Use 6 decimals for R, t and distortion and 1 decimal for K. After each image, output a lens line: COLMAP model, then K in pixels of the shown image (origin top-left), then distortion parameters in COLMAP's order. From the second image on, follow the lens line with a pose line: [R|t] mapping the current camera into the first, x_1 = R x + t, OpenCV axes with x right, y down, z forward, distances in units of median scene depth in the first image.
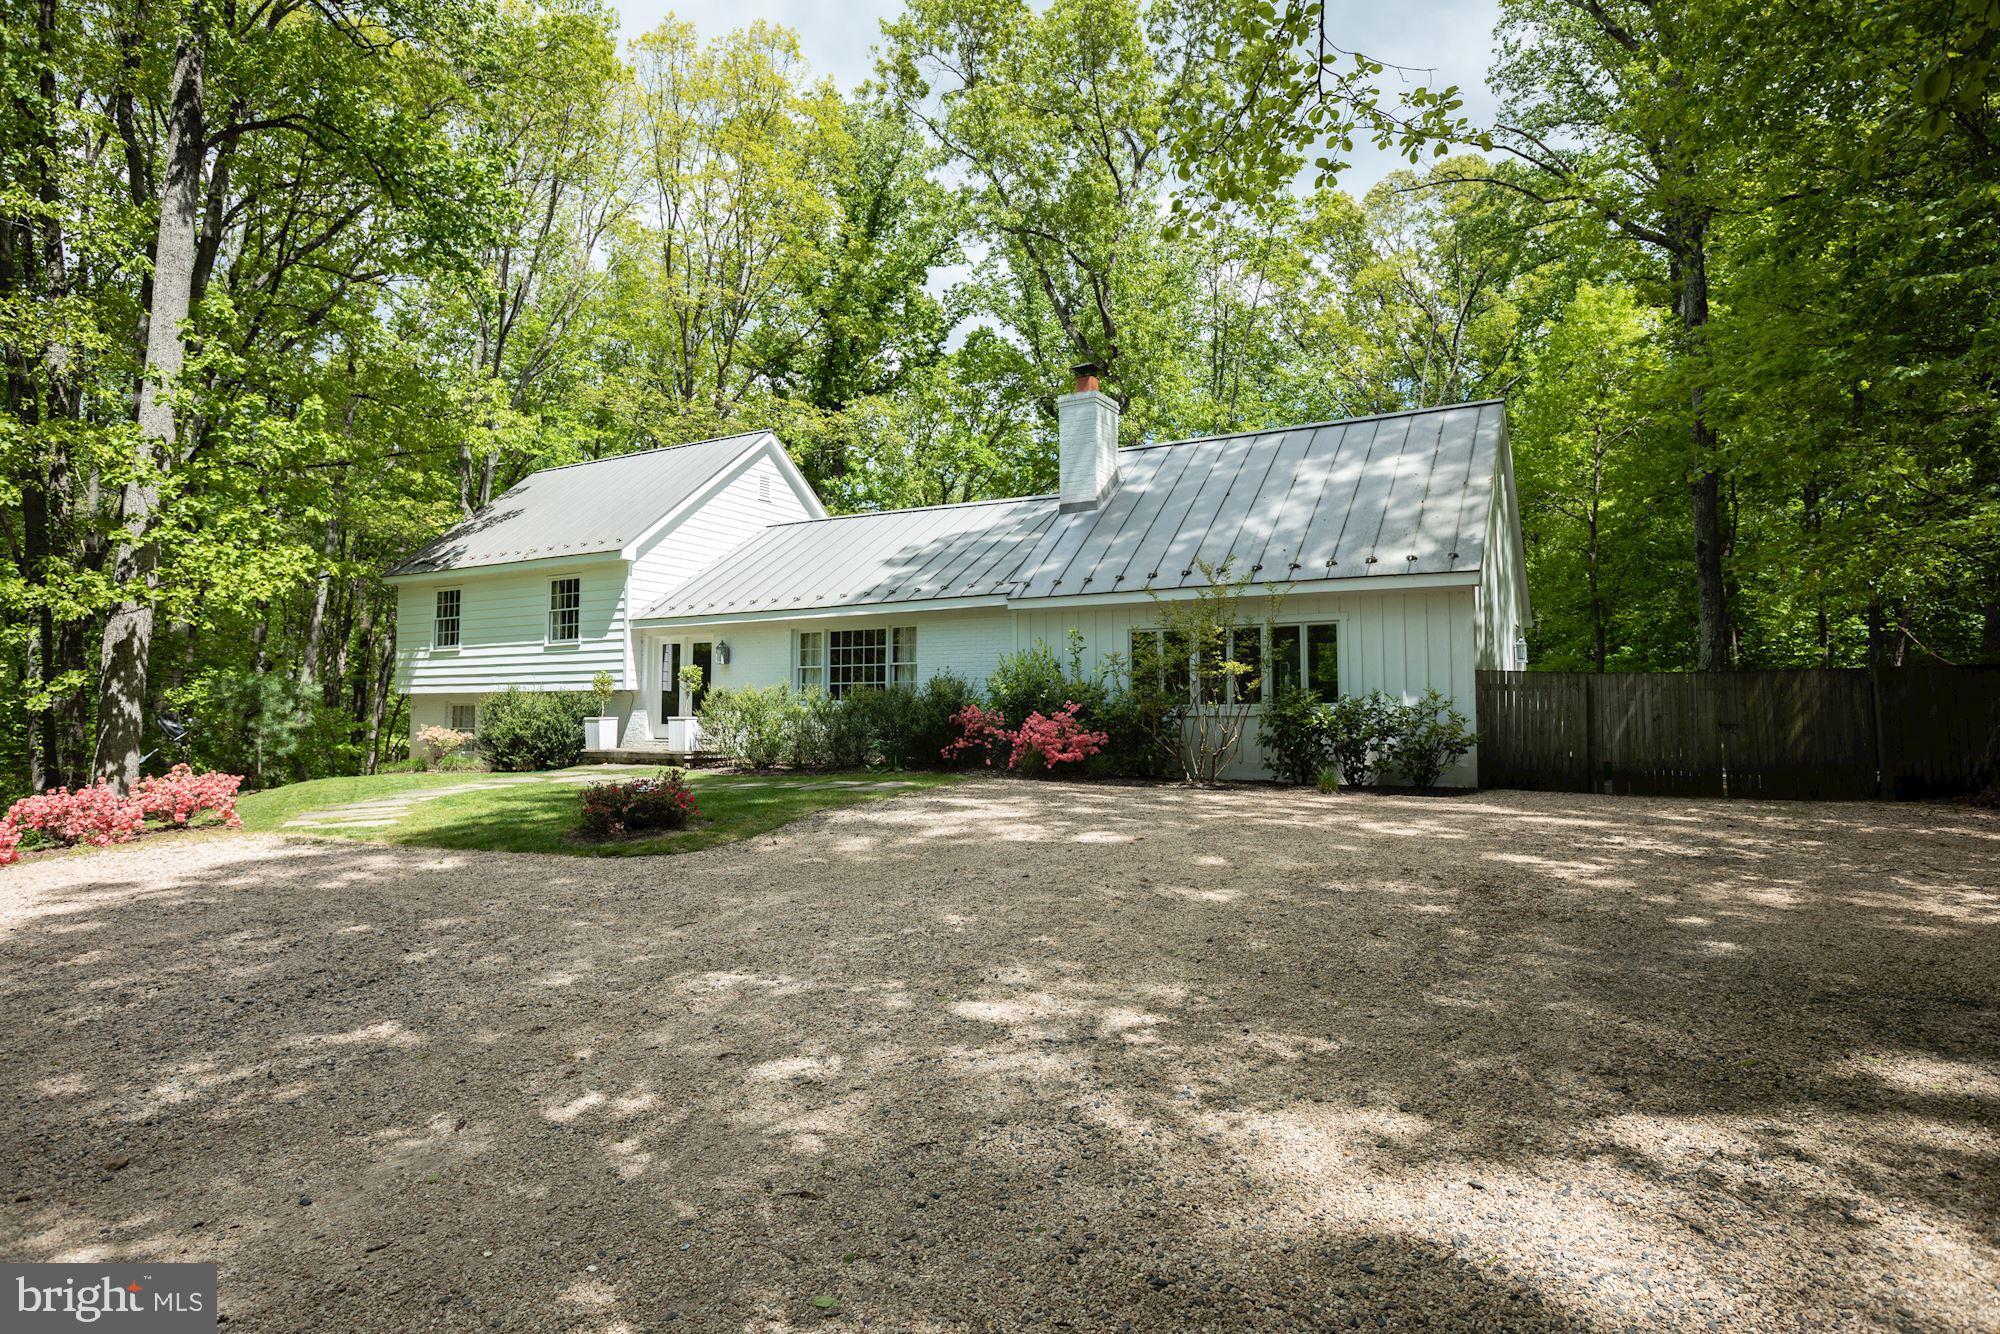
lens RADIAL K [[1101.0, 0, 1000.0], [0, 1101.0, 667.0], [0, 0, 1]] dist [-0.001090, -0.000078]
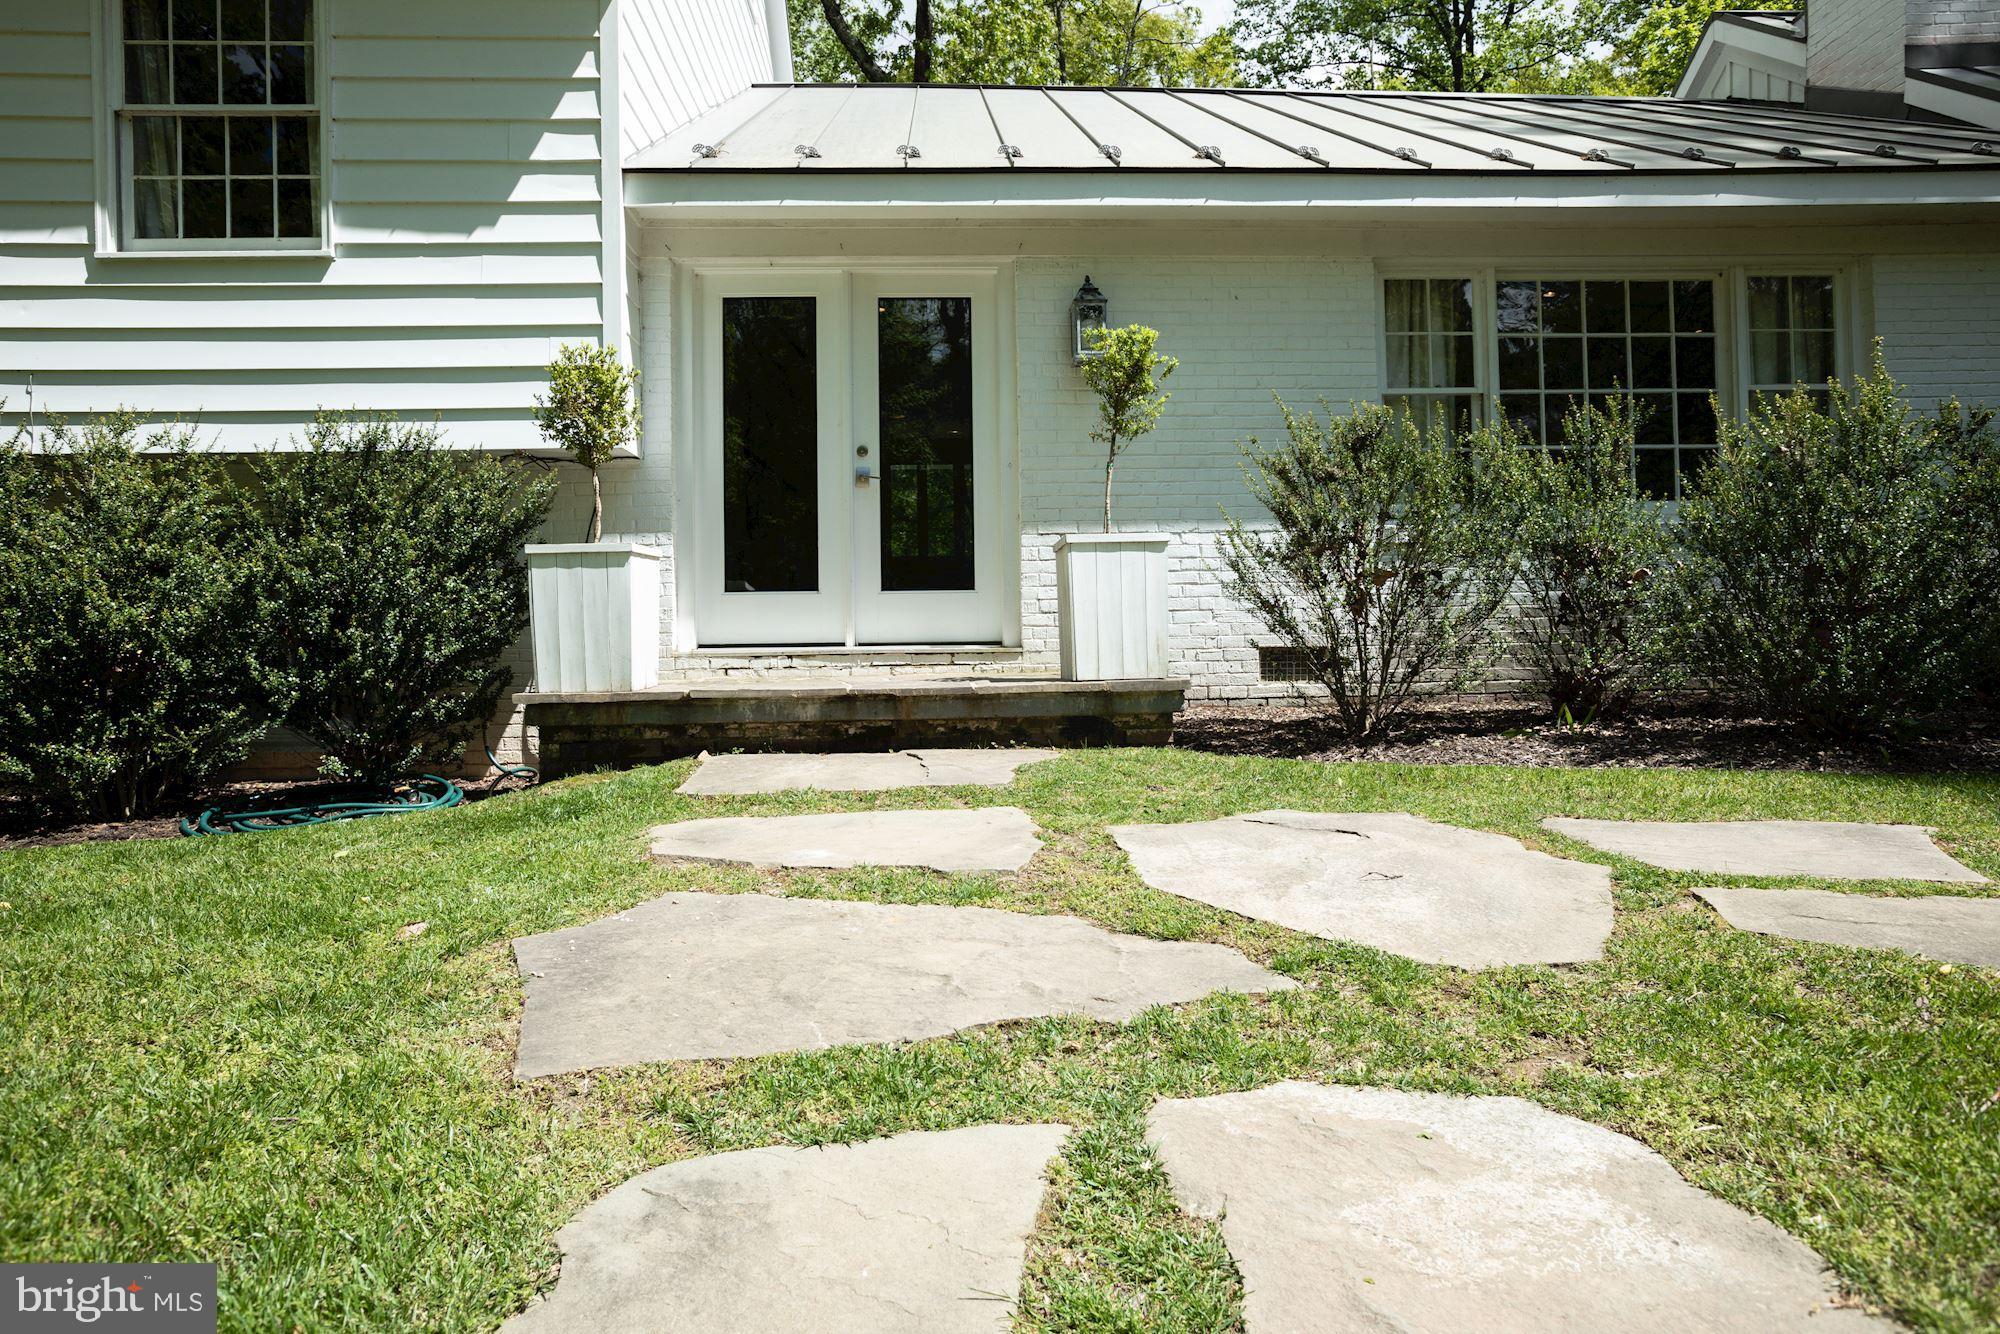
lens RADIAL K [[1215.0, 0, 1000.0], [0, 1215.0, 667.0], [0, 0, 1]] dist [-0.001901, -0.000346]
pose [[0.836566, -0.000359, 0.547866, -0.417081], [-0.001822, 0.999992, 0.003437, 0.068181], [-0.547863, -0.003873, 0.836559, 0.727261]]
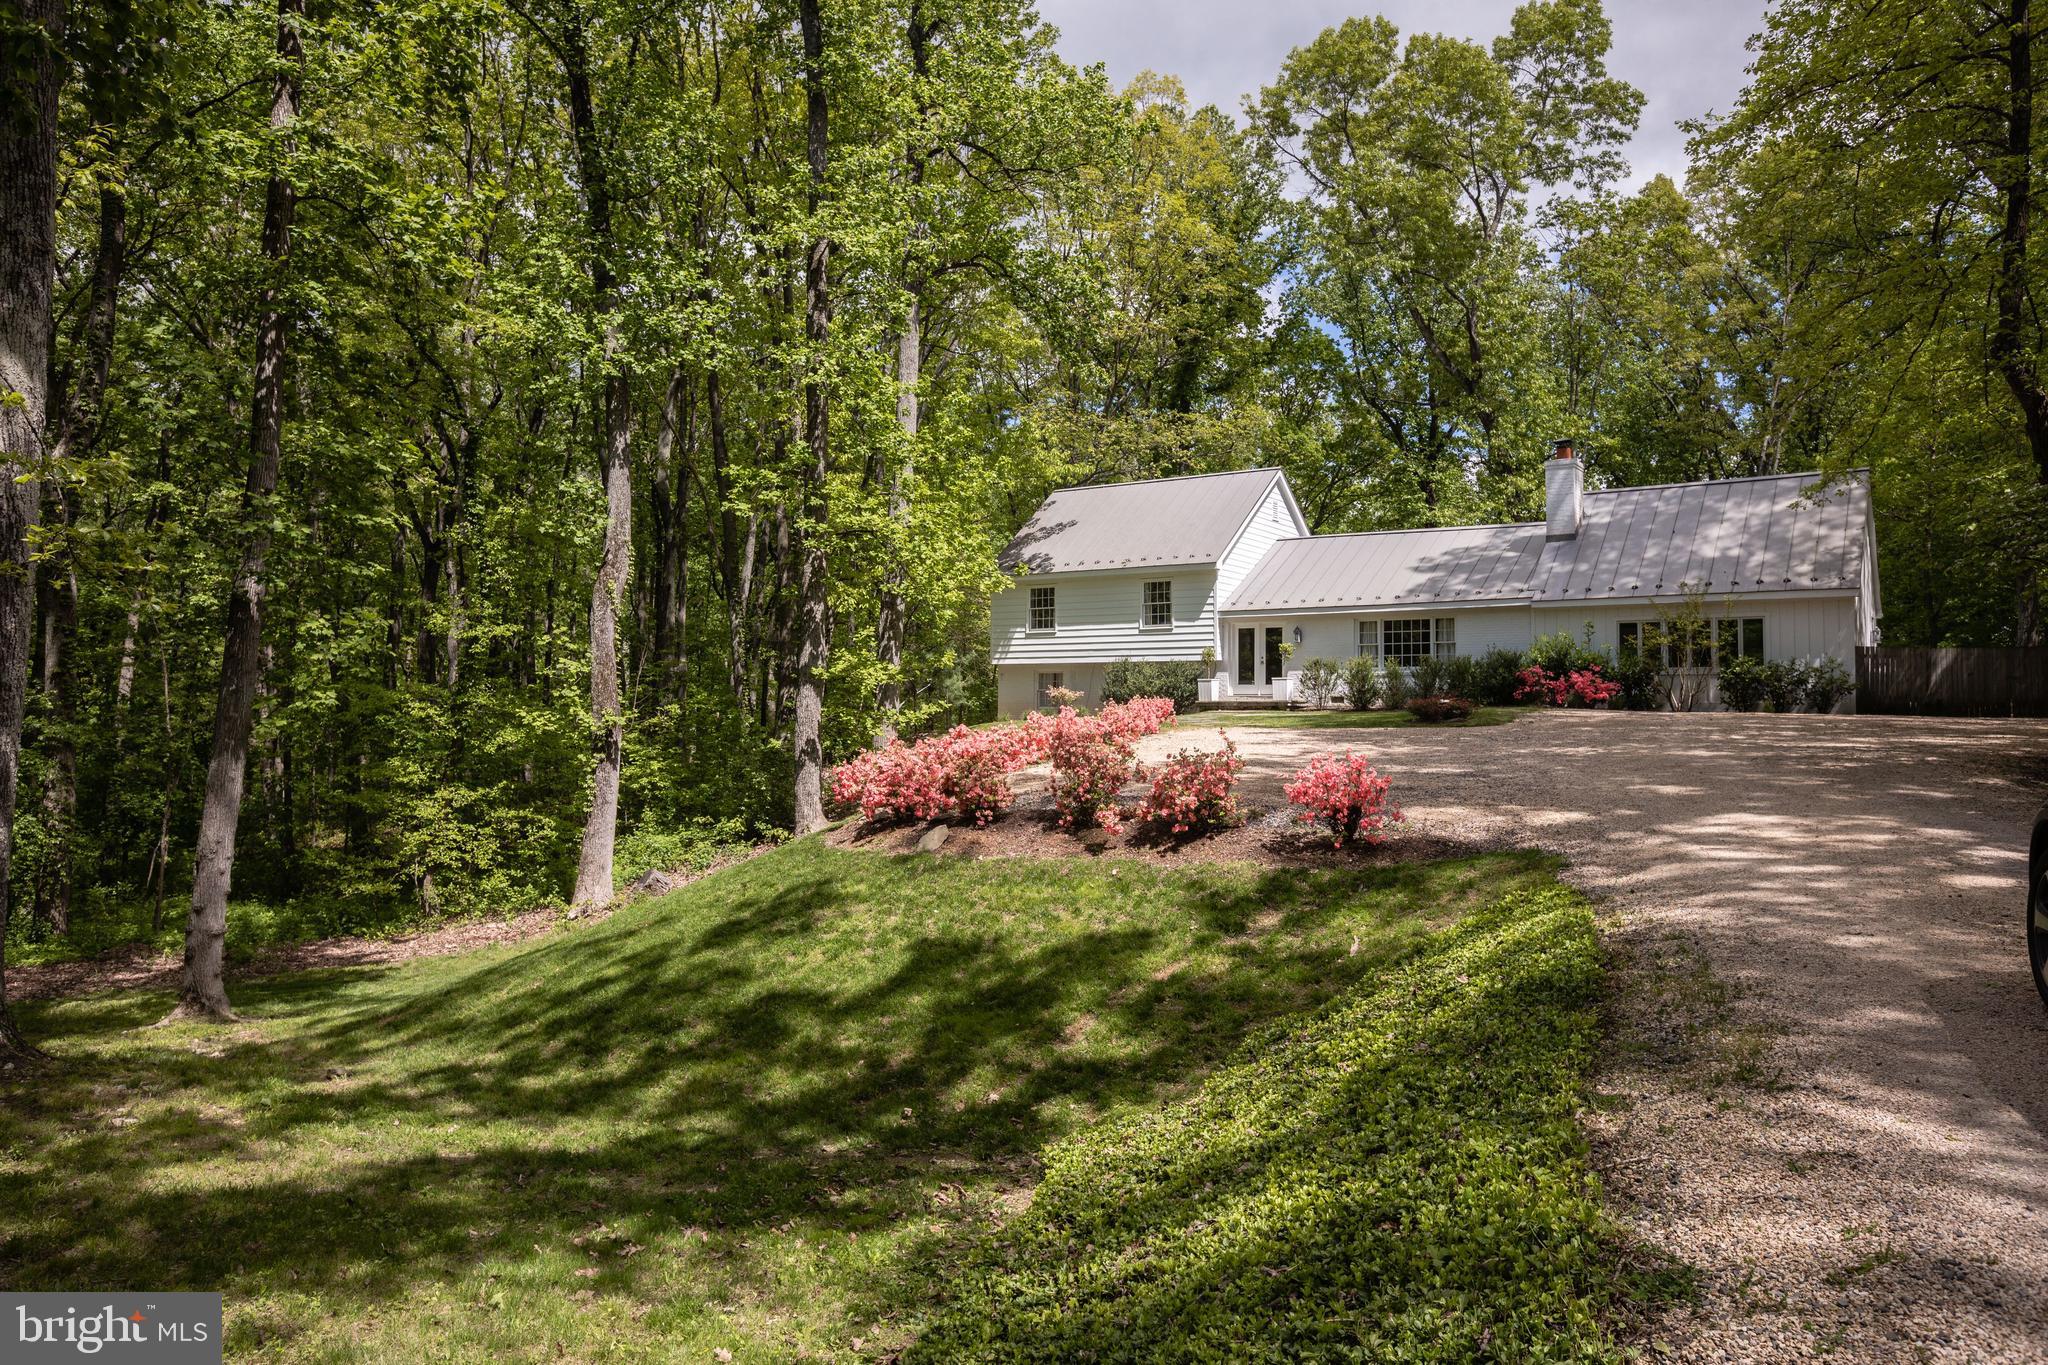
lens RADIAL K [[1423.7, 0, 1024.0], [0, 1423.7, 682.5], [0, 0, 1]] dist [0.004455, 0.001503]
pose [[0.998277, 0.008228, -0.058099, -0.480744], [-0.007278, 0.999837, 0.016530, 0.020850], [0.058226, -0.016079, 0.998174, -0.858428]]
